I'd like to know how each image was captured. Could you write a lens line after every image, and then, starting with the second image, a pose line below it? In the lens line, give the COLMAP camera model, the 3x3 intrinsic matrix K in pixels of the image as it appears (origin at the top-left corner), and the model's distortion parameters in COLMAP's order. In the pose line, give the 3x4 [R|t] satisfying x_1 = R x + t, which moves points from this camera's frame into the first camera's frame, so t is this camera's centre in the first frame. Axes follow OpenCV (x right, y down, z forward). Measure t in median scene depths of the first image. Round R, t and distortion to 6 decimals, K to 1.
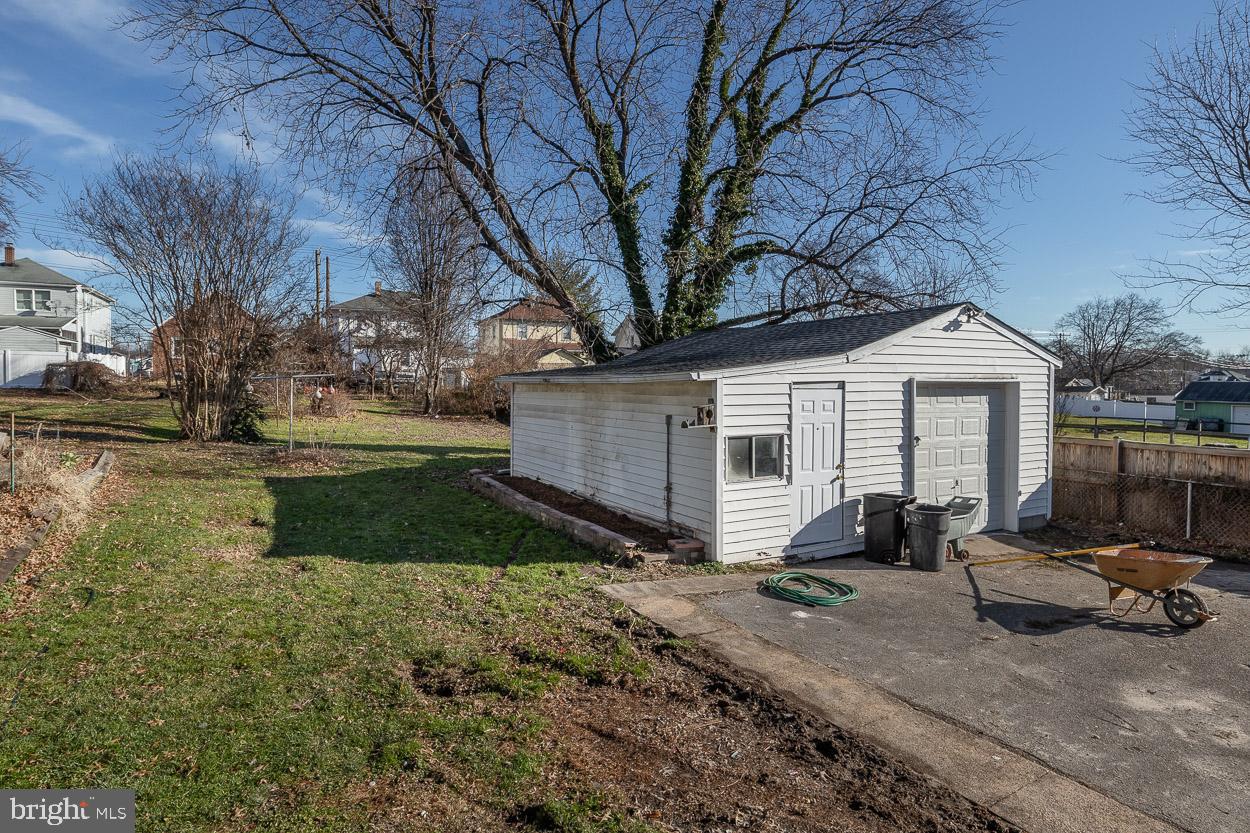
lens RADIAL K [[703.0, 0, 623.6], [0, 703.0, 411.4], [0, 0, 1]] dist [0.000736, -0.000124]
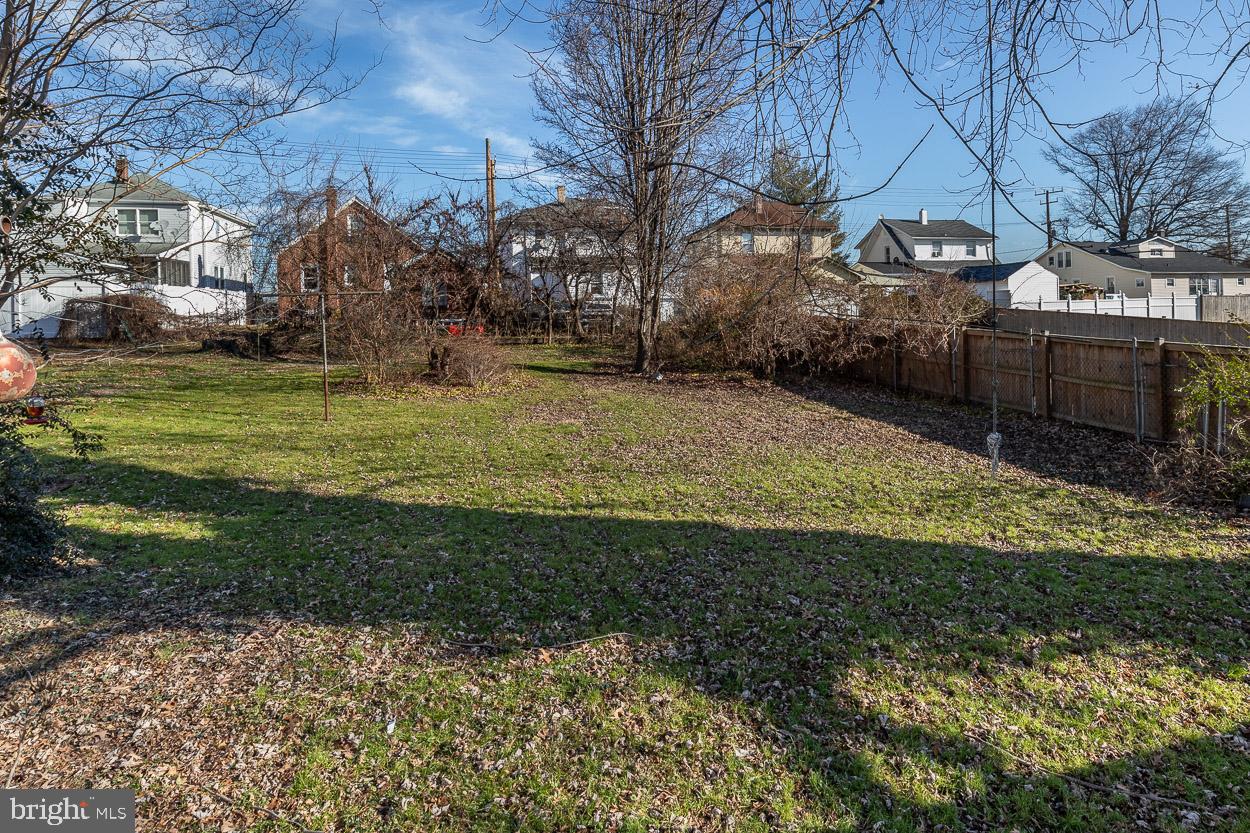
lens RADIAL K [[703.0, 0, 627.5], [0, 703.0, 415.3], [0, 0, 1]] dist [0.000736, -0.000124]
pose [[0.966783, 0.008098, -0.255472, -0.121689], [0.017227, 0.995161, 0.096738, -0.012277], [0.255019, -0.097925, 0.961965, 0.383945]]
